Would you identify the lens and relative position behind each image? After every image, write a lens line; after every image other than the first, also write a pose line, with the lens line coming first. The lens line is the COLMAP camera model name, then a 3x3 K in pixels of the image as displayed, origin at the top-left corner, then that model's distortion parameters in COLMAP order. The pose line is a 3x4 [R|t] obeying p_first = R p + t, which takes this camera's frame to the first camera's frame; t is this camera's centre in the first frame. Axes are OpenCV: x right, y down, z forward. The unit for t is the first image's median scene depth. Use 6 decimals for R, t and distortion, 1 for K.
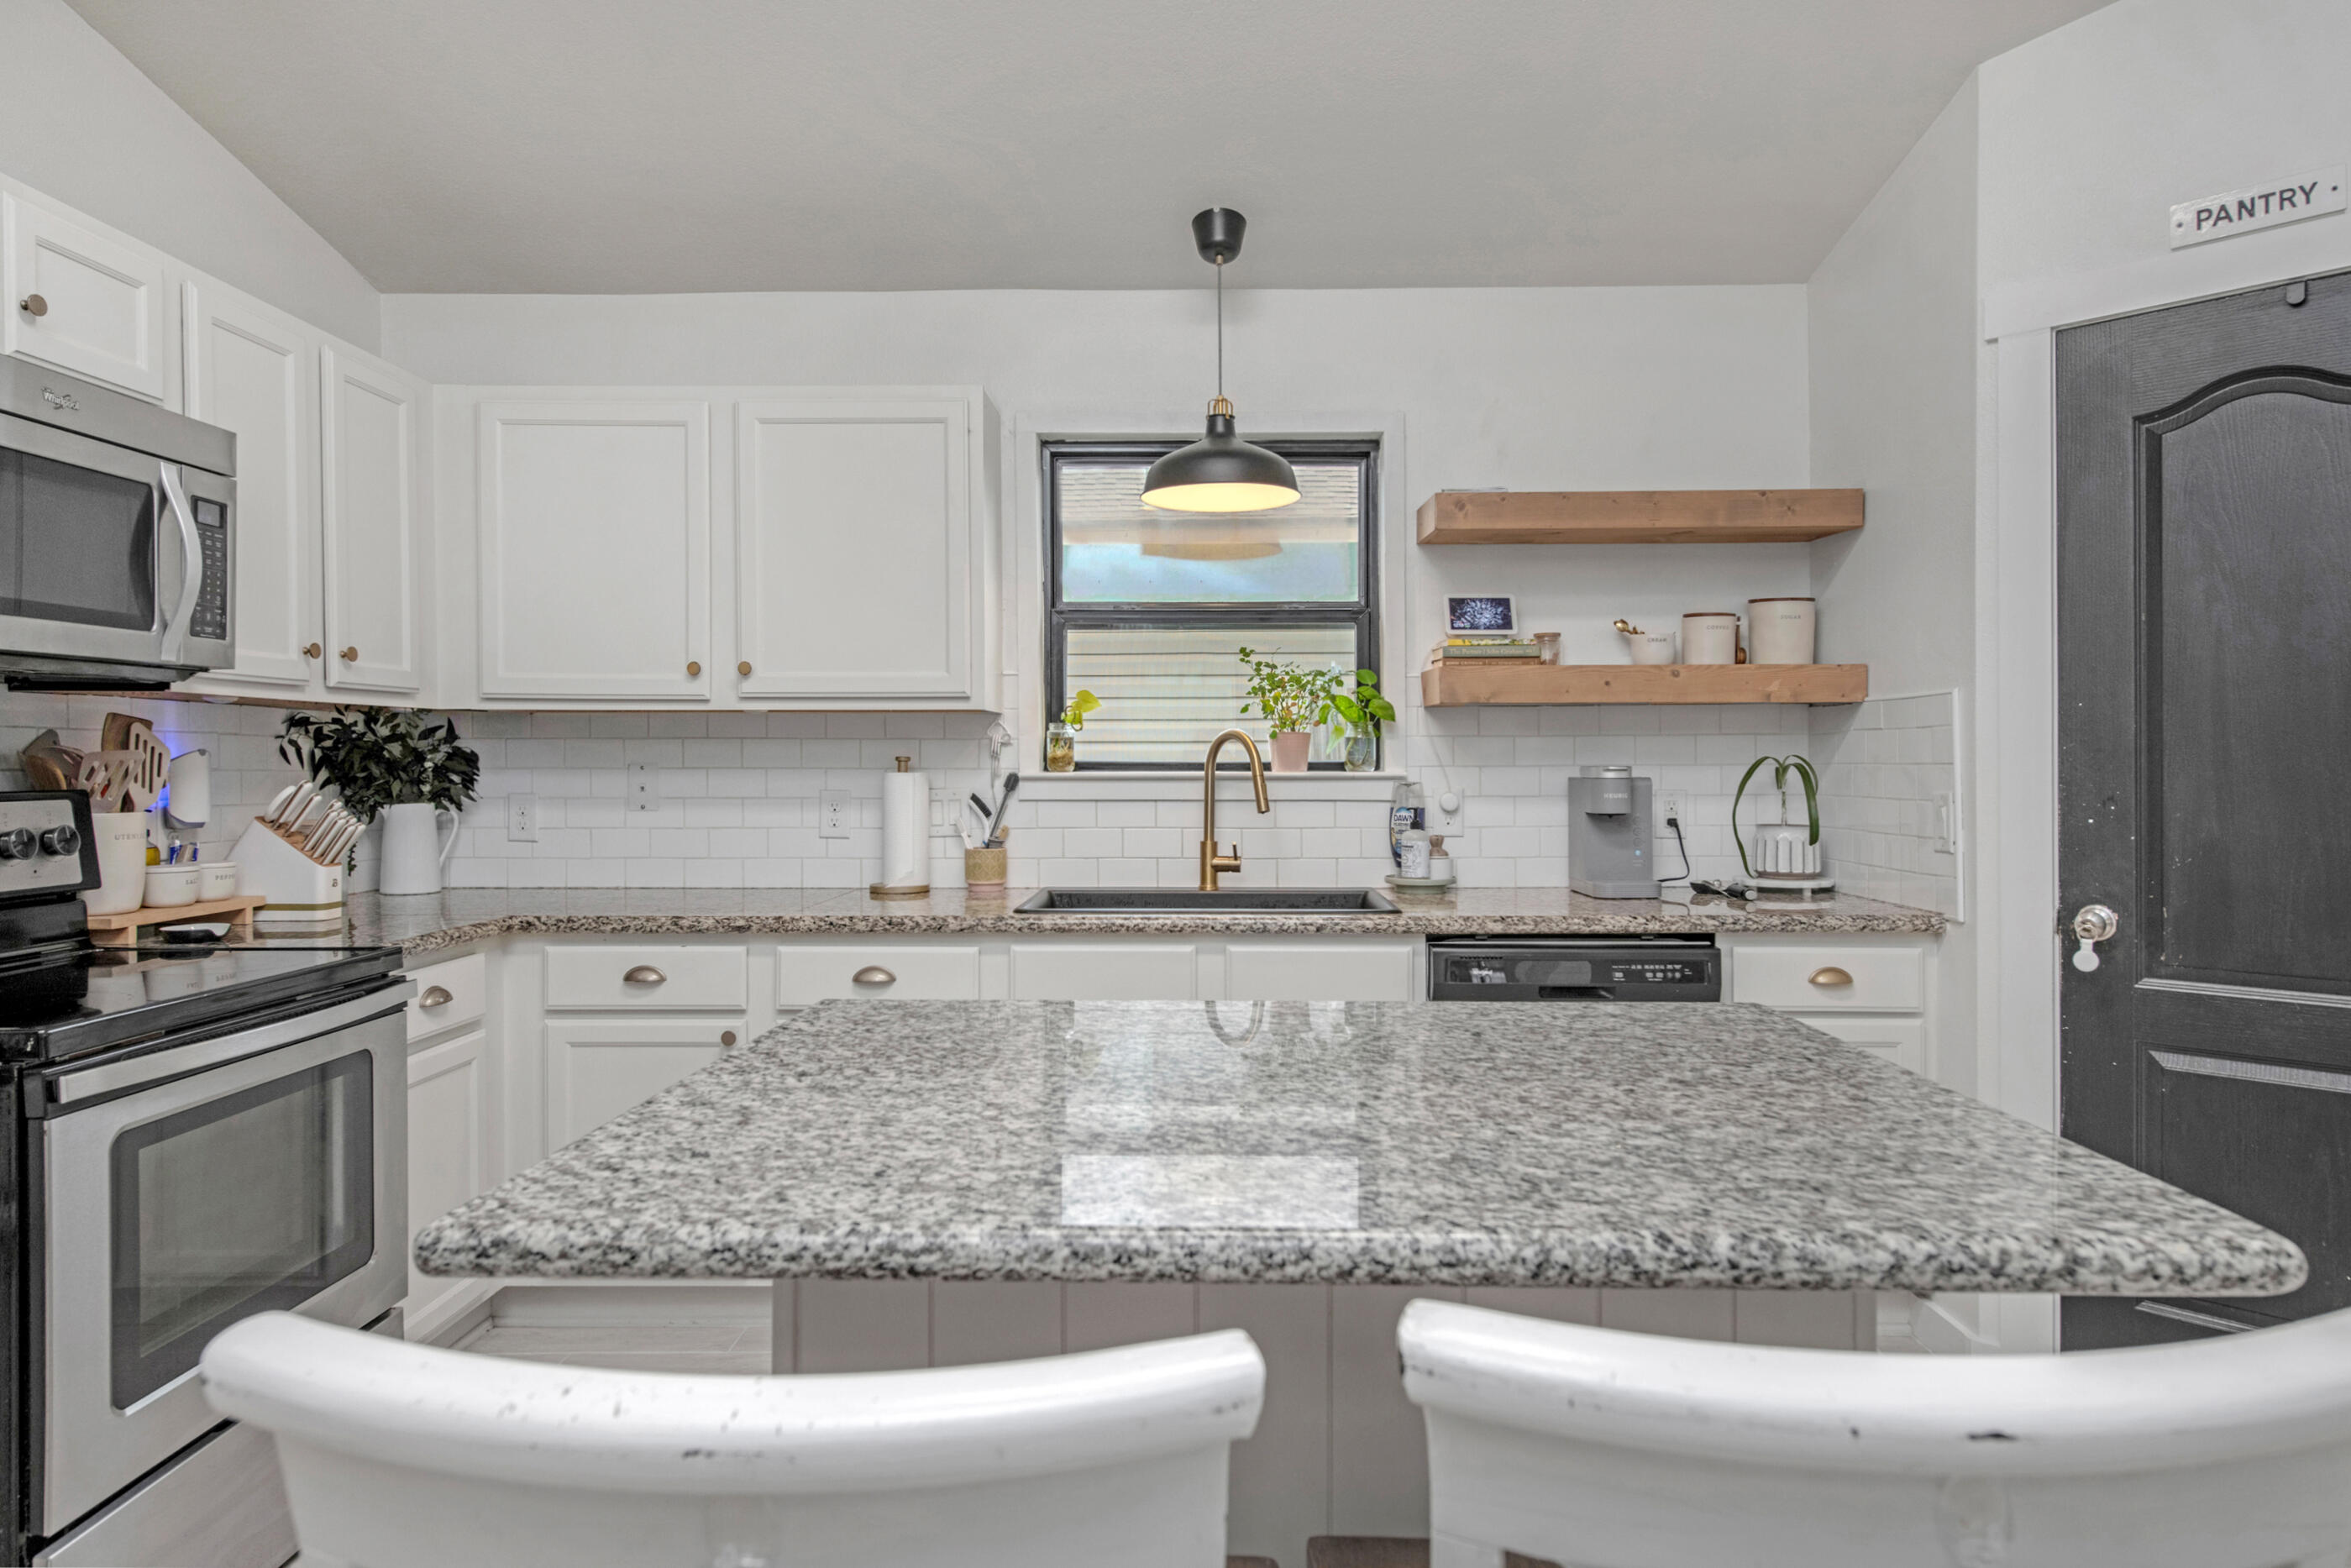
lens RADIAL K [[1367.9, 0, 1179.2], [0, 1367.9, 733.9], [0, 0, 1]] dist [0.015279, -0.000274]
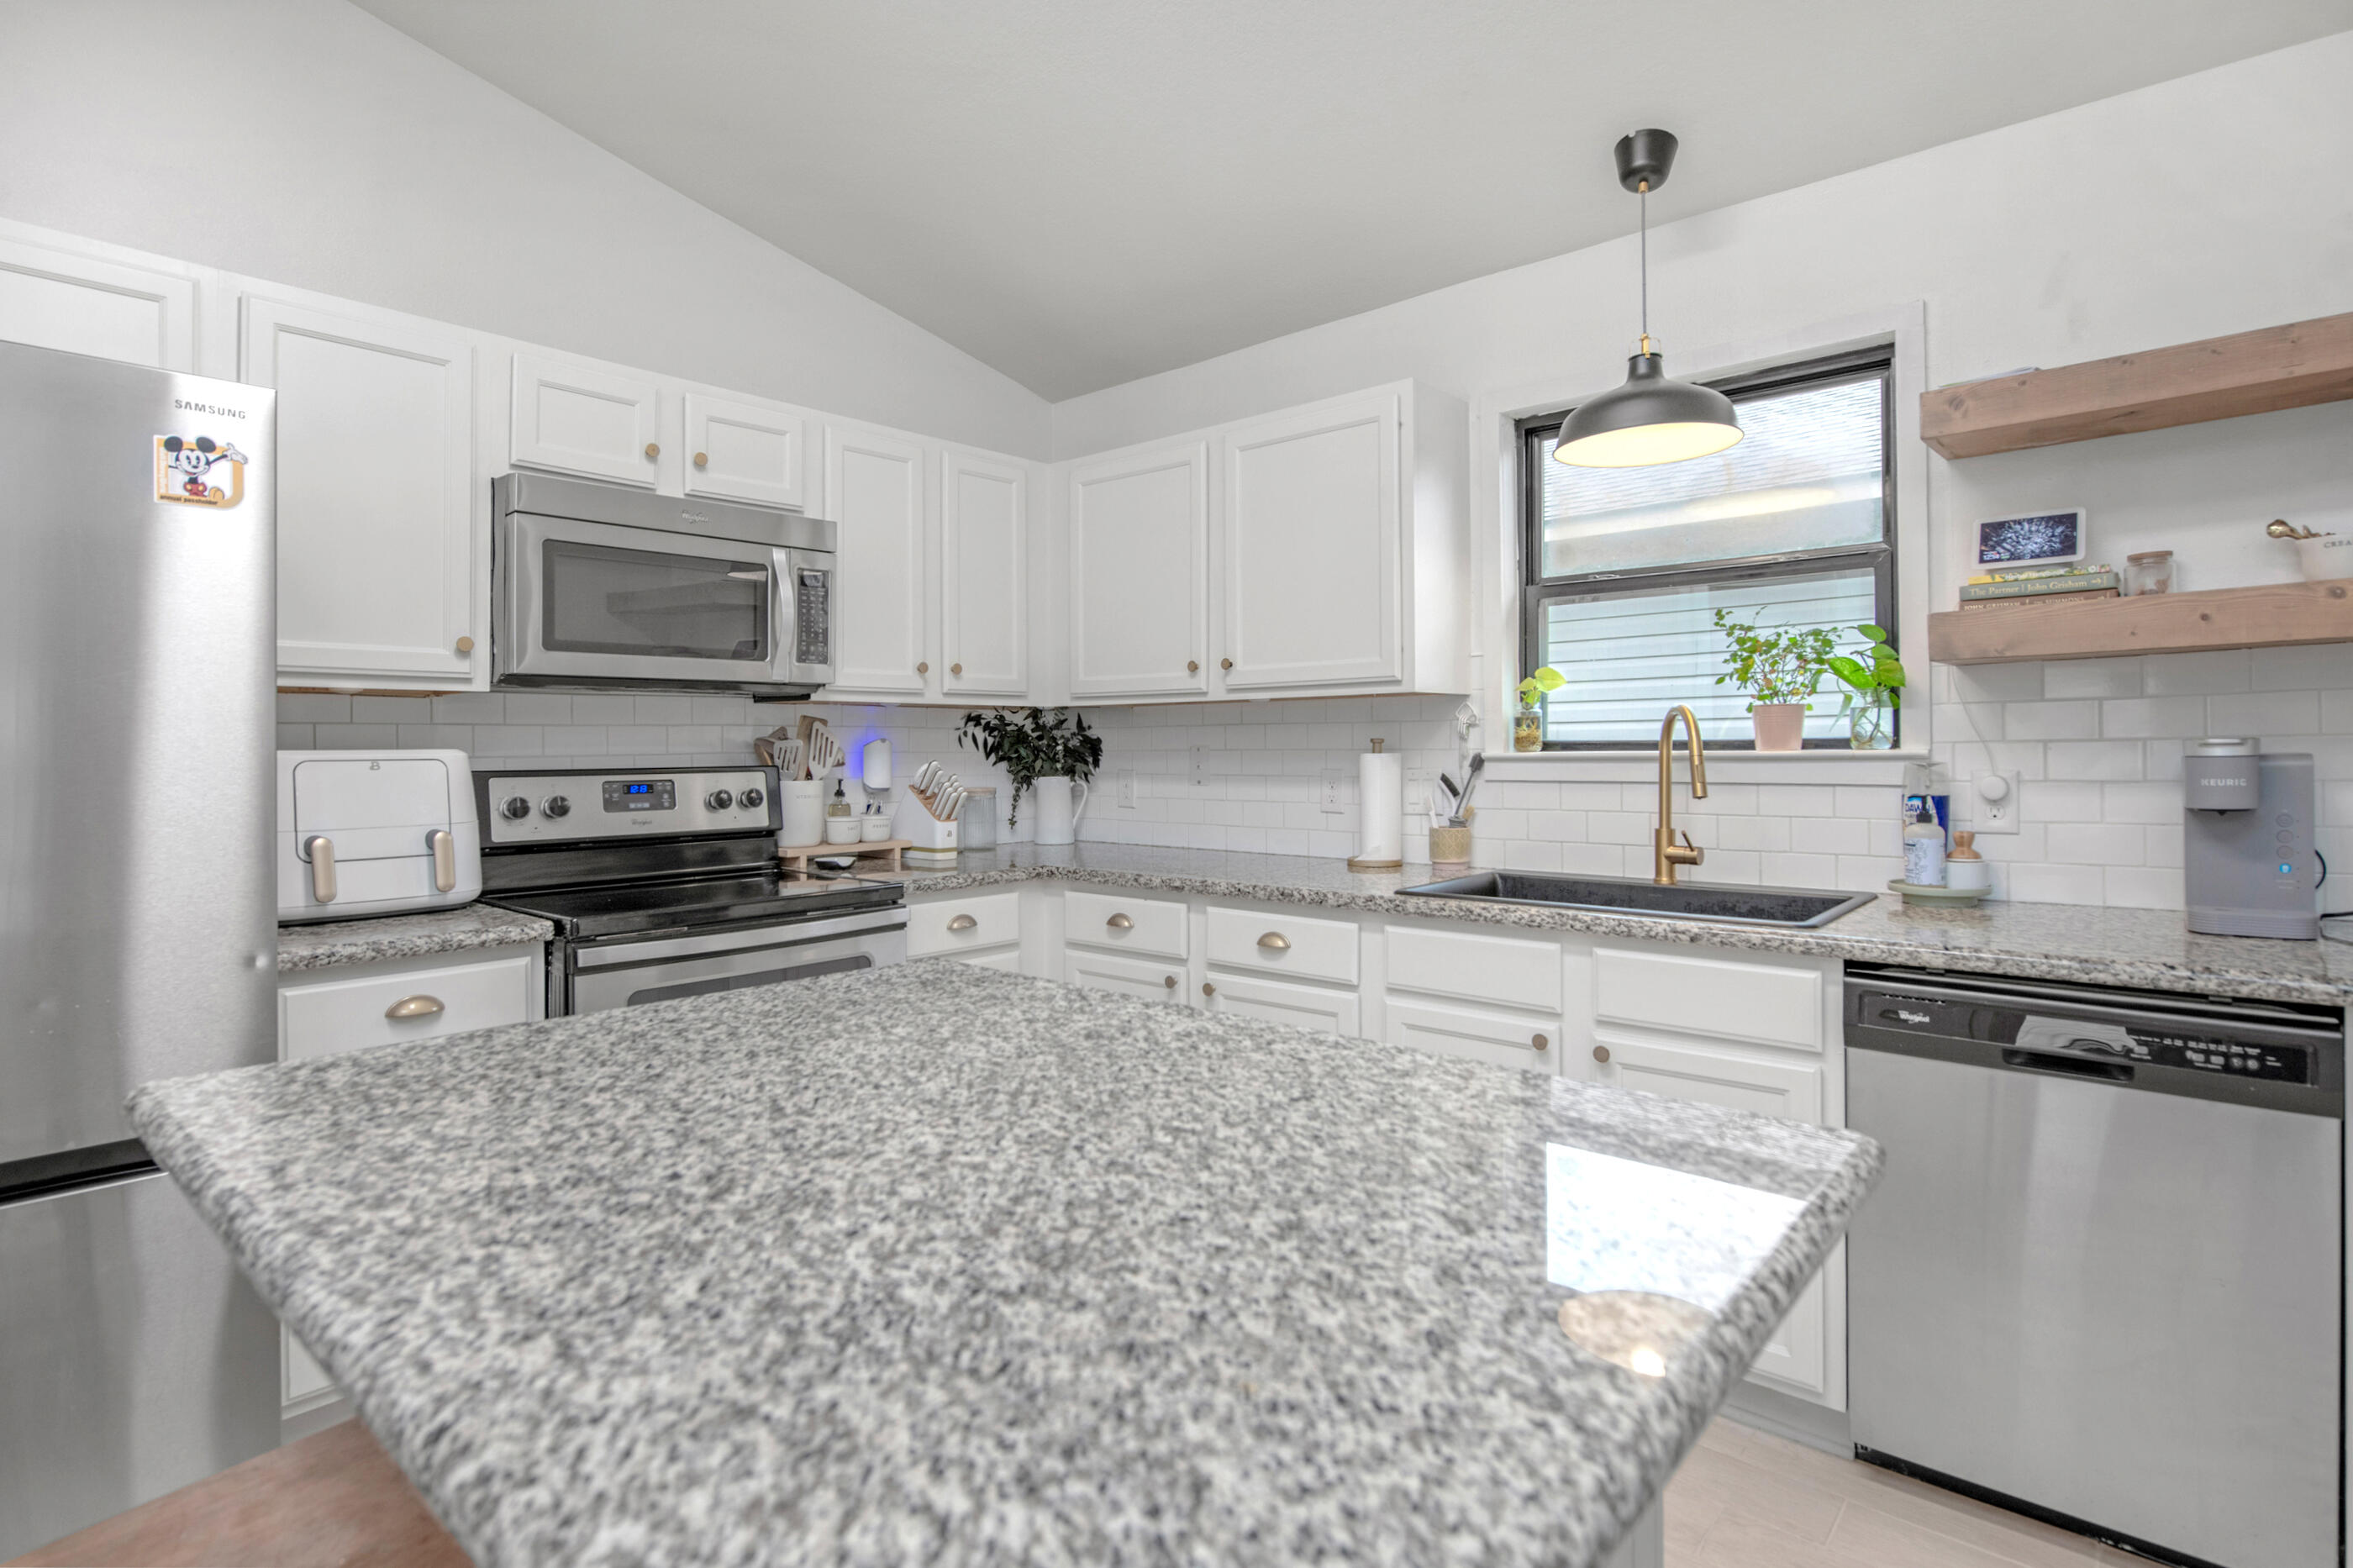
lens RADIAL K [[1165.6, 0, 1166.2], [0, 1165.6, 762.6], [0, 0, 1]] dist [-0.009476, 0.000058]
pose [[0.762736, 0.002961, -0.646703, 0.274592], [0.021889, 0.999298, 0.030392, 0.004838], [0.646339, -0.037337, 0.762136, 0.218193]]
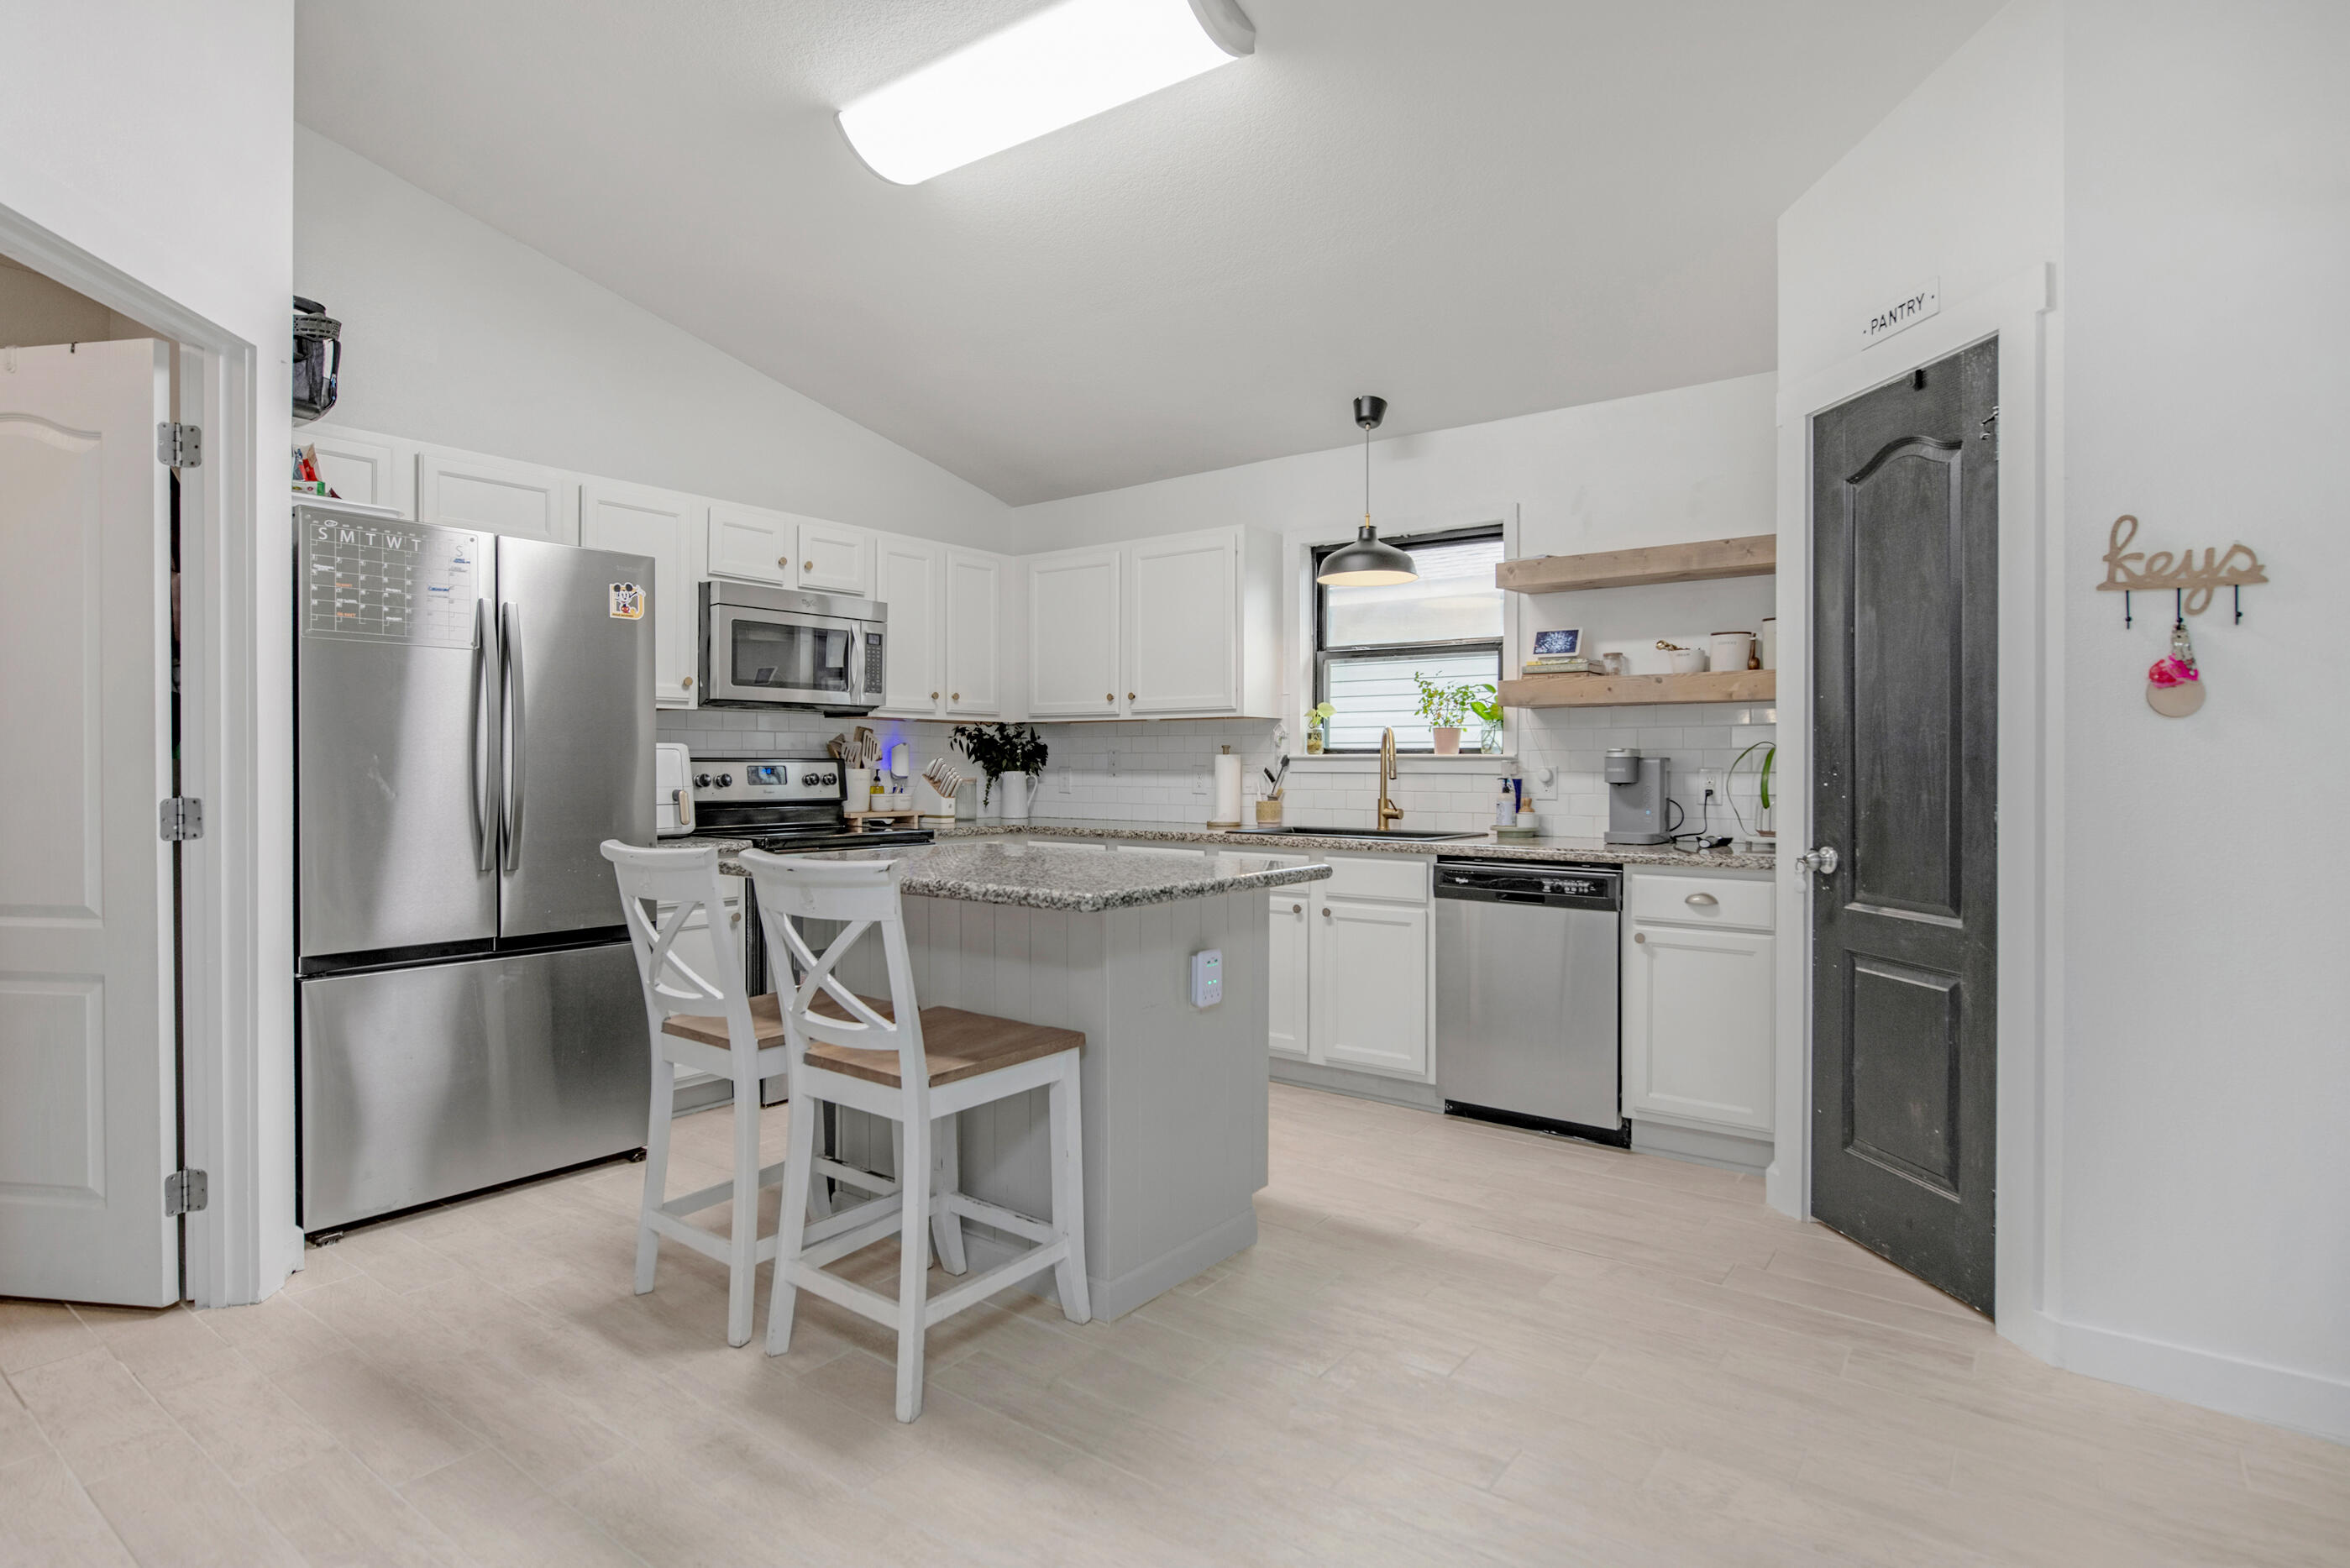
lens RADIAL K [[1164.1, 0, 1164.7], [0, 1164.1, 762.6], [0, 0, 1]] dist [-0.009476, 0.000058]
pose [[0.807675, 0.002402, -0.589623, 0.620505], [0.008405, 0.999843, 0.015587, 0.015147], [0.589568, -0.017545, 0.807528, -0.217873]]
